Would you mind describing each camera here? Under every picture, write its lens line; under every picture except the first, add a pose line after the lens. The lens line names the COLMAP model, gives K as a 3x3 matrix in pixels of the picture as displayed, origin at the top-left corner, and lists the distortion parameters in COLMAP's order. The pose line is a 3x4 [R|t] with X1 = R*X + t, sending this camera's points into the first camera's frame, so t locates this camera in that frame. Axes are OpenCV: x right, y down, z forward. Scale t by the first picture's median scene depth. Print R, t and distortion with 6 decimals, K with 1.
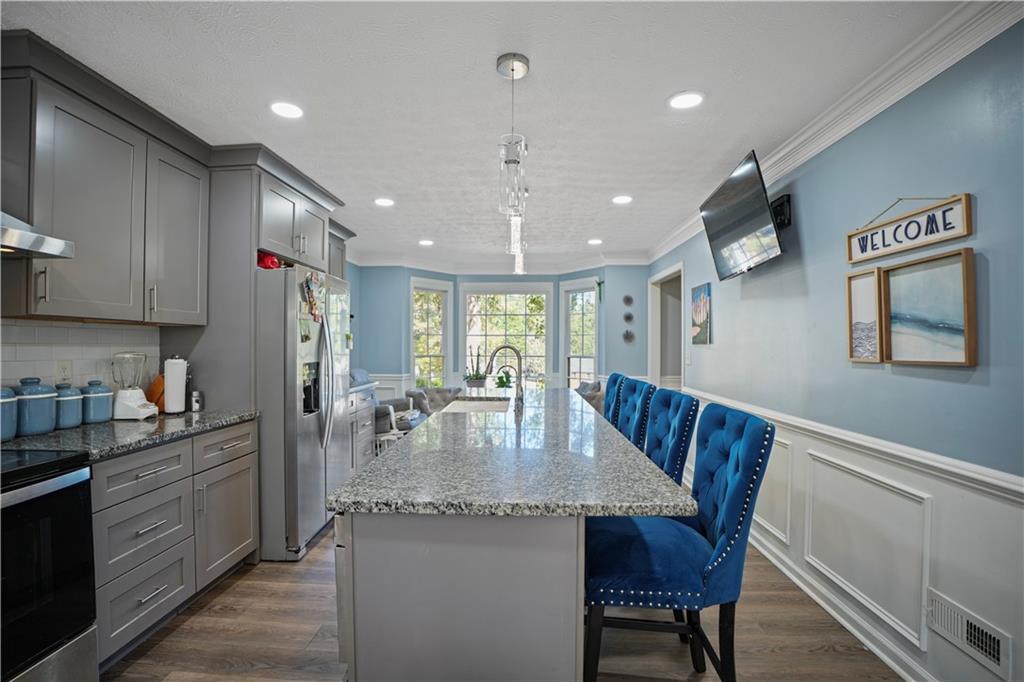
lens RADIAL K [[466.0, 0, 511.1], [0, 466.0, 353.1], [0, 0, 1]] dist [-0.031261, 0.000119]
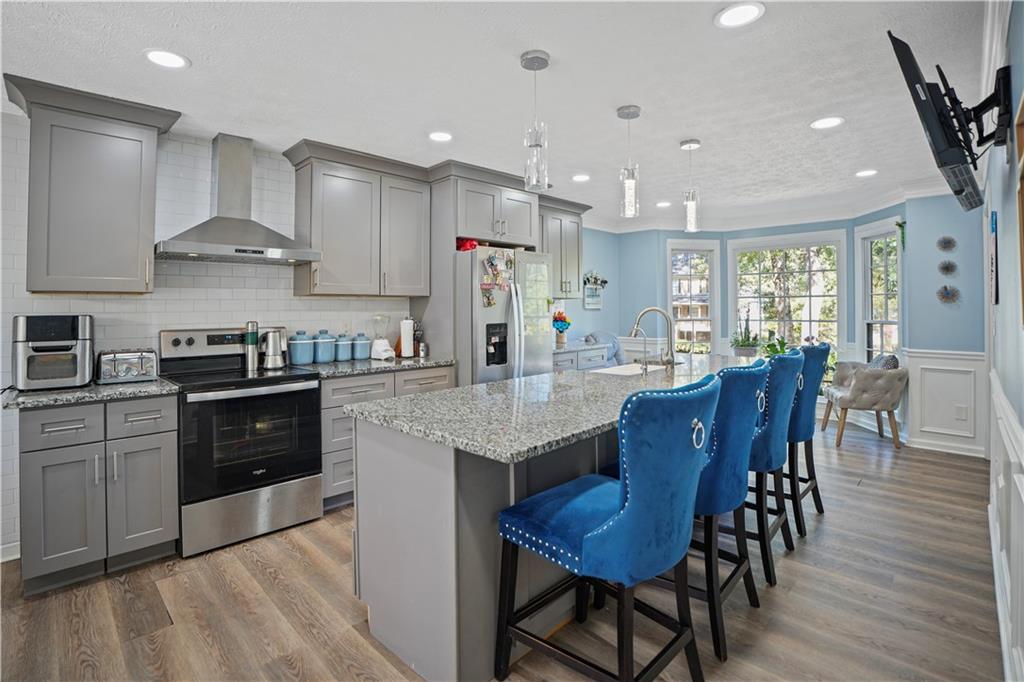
lens RADIAL K [[481.1, 0, 510.5], [0, 481.1, 316.2], [0, 0, 1]] dist [-0.067151, 0.017113]
pose [[0.755069, 0.000633, -0.655646, 0.516341], [-0.002878, 0.999993, -0.002349, 0.003755], [0.655640, 0.003661, 0.755065, 0.066931]]
